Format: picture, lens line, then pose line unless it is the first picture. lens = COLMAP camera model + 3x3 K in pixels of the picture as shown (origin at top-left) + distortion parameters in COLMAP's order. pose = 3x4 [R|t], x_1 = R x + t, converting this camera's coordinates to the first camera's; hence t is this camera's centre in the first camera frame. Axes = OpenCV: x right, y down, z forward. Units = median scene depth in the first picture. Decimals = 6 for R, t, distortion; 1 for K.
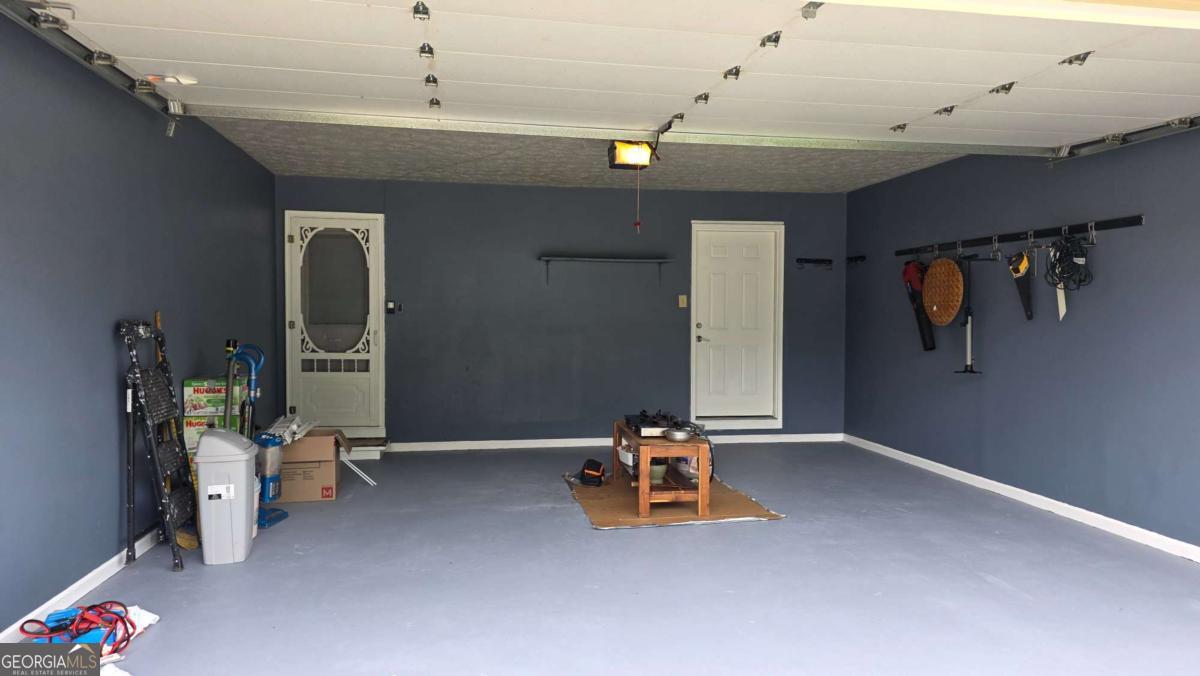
lens RADIAL K [[803.6, 0, 600.5], [0, 803.6, 343.3], [0, 0, 1]] dist [0.061866, -0.057473]
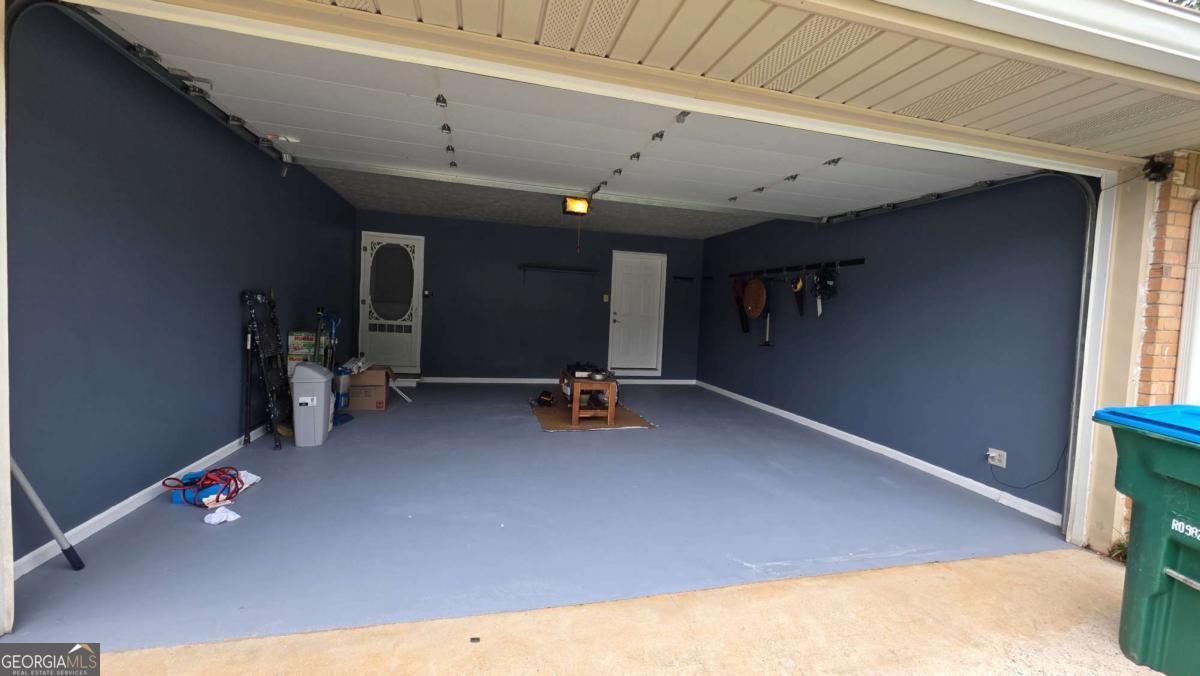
lens RADIAL K [[477.3, 0, 596.5], [0, 477.3, 329.3], [0, 0, 1]] dist [0.000175, 0.001037]
pose [[0.996172, 0.039292, 0.078091, 0.014661], [-0.039911, 0.999183, 0.006377, 0.011137], [-0.077776, -0.009469, 0.996926, 0.021594]]
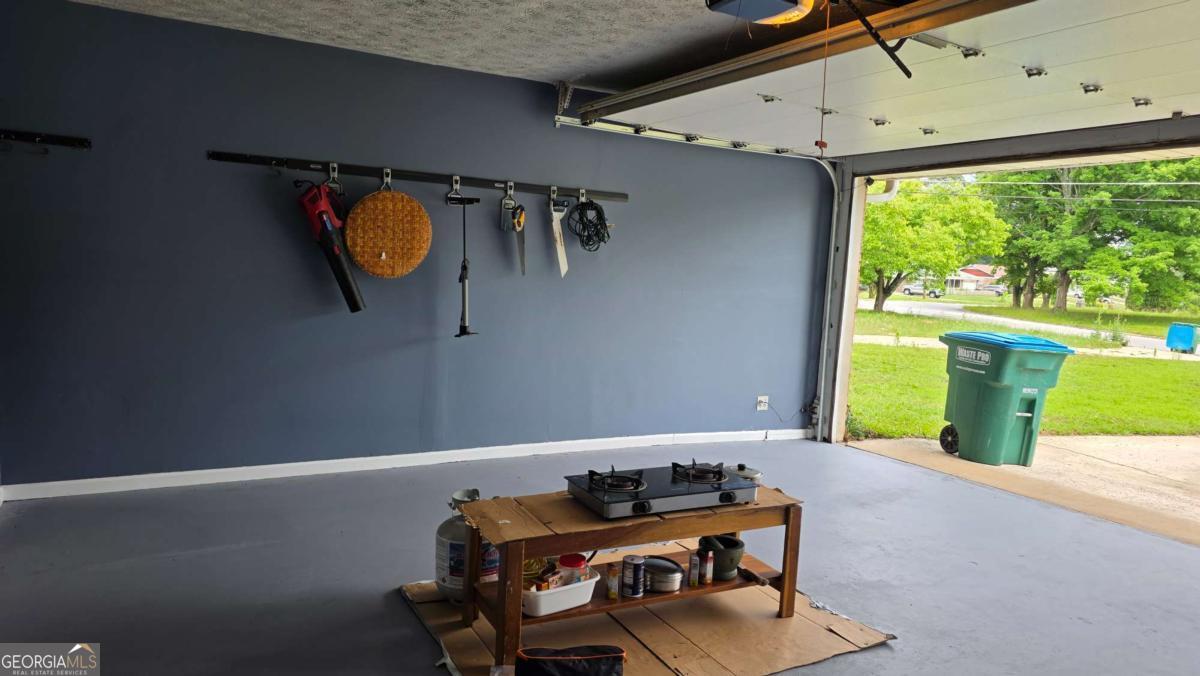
lens RADIAL K [[803.6, 0, 601.4], [0, 803.6, 341.9], [0, 0, 1]] dist [0.061866, -0.057473]
pose [[-0.336045, -0.124535, 0.933576, -0.477861], [-0.018813, 0.991910, 0.125545, -0.081161], [-0.941658, 0.024625, -0.335669, 1.387050]]
